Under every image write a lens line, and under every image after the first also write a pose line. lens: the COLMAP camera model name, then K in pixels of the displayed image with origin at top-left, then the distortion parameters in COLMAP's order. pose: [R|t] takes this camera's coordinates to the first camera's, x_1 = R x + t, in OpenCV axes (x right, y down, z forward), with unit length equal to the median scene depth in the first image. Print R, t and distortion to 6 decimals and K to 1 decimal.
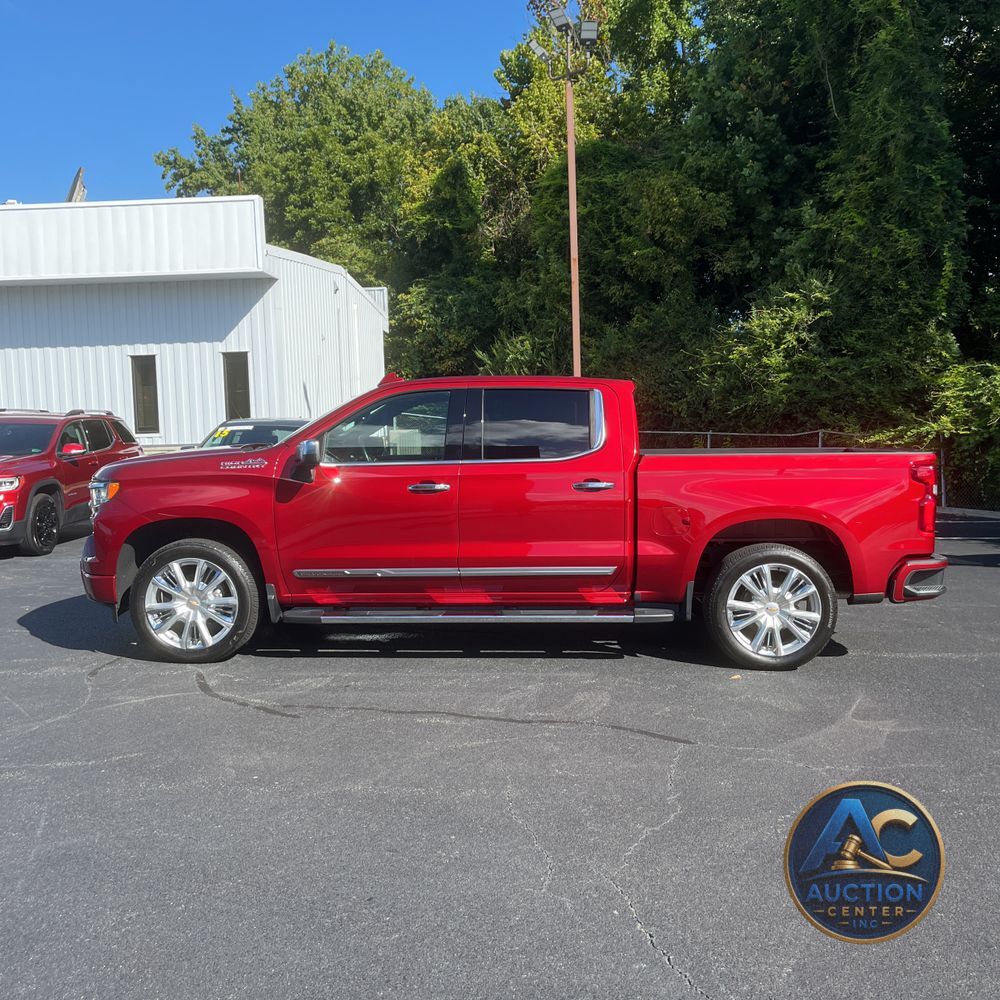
lens RADIAL K [[1005.6, 0, 500.0], [0, 1005.6, 500.0], [0, 0, 1]] dist [0.008651, 0.009639]
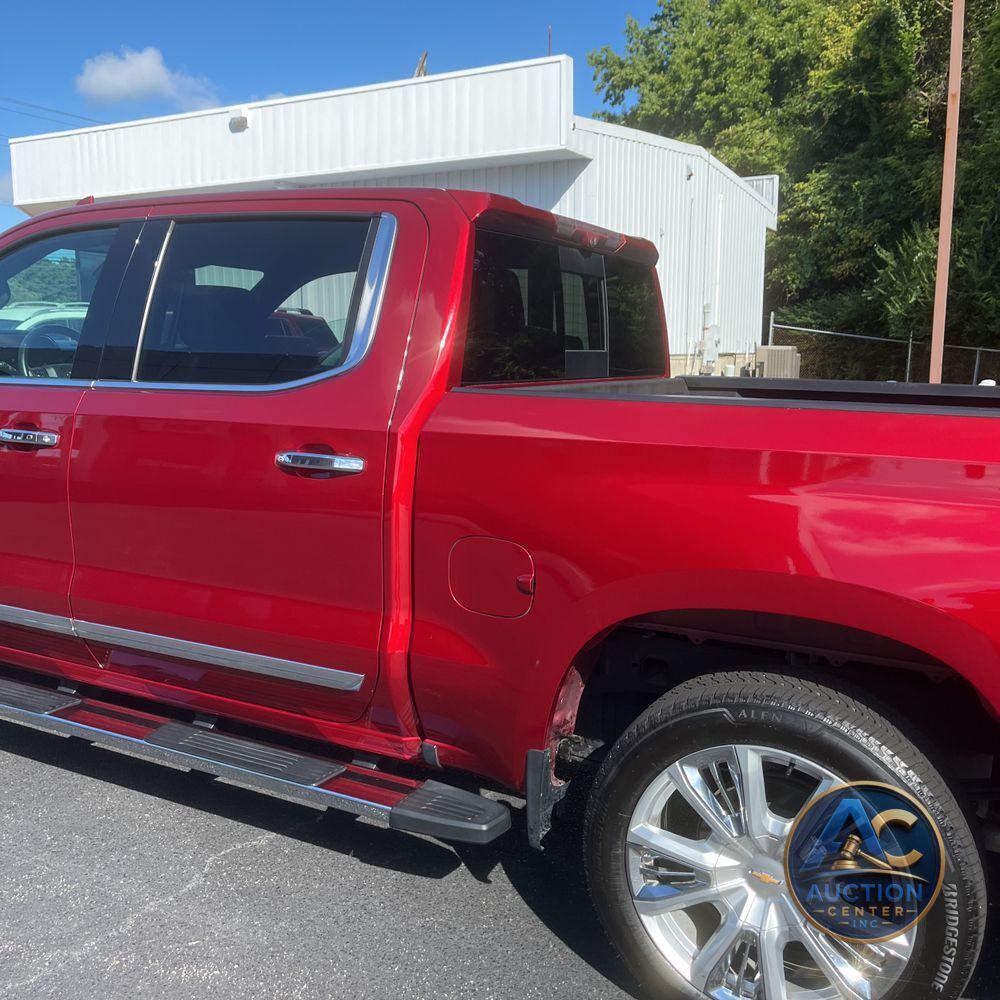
lens RADIAL K [[1003.5, 0, 500.0], [0, 1003.5, 500.0], [0, 0, 1]] dist [0.024703, -0.006521]
pose [[0.901963, 0.090162, -0.422295, 0.081540], [-0.055422, 0.994042, 0.093859, -0.009918], [0.428241, -0.061253, 0.901586, 0.172715]]
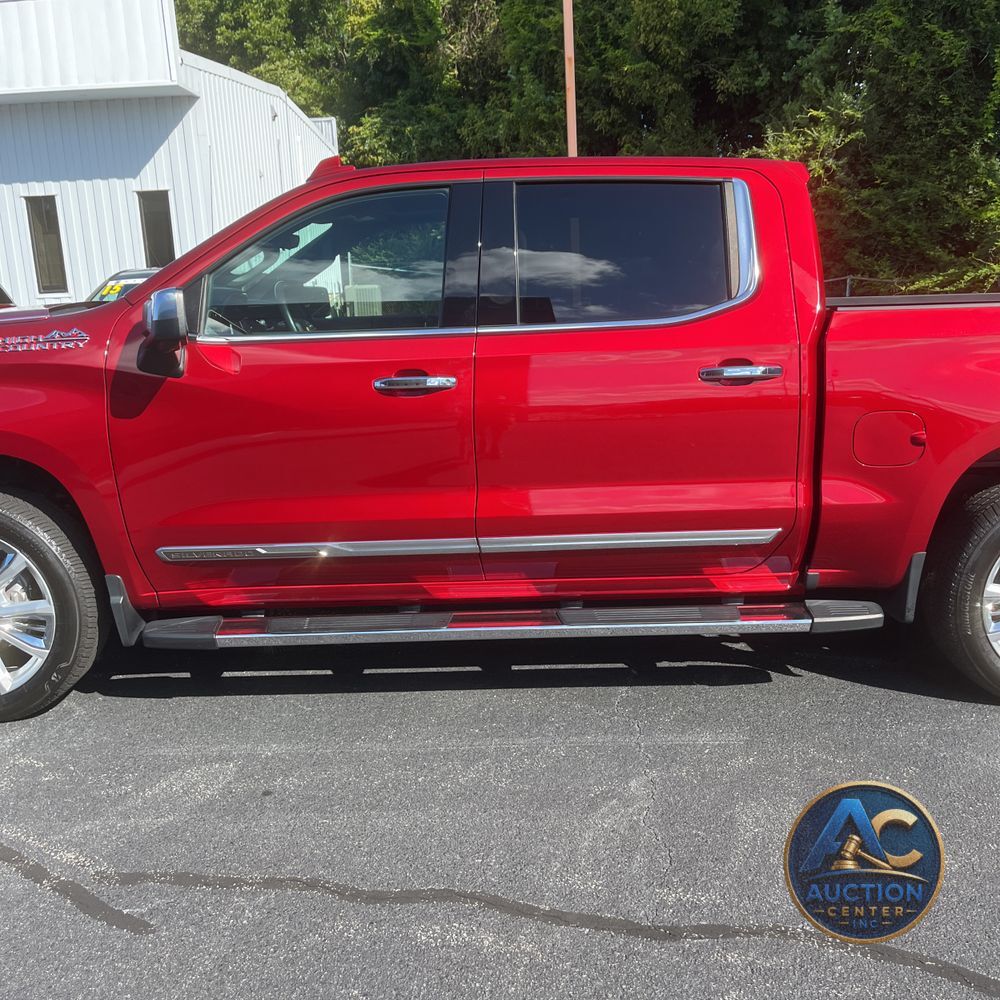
lens RADIAL K [[1005.6, 0, 500.0], [0, 1005.6, 500.0], [0, 0, 1]] dist [0.008651, 0.009639]
pose [[0.999120, -0.023583, 0.034679, -0.012017], [0.018481, 0.989878, 0.140714, -0.006251], [-0.037647, -0.139949, 0.989443, 0.124820]]
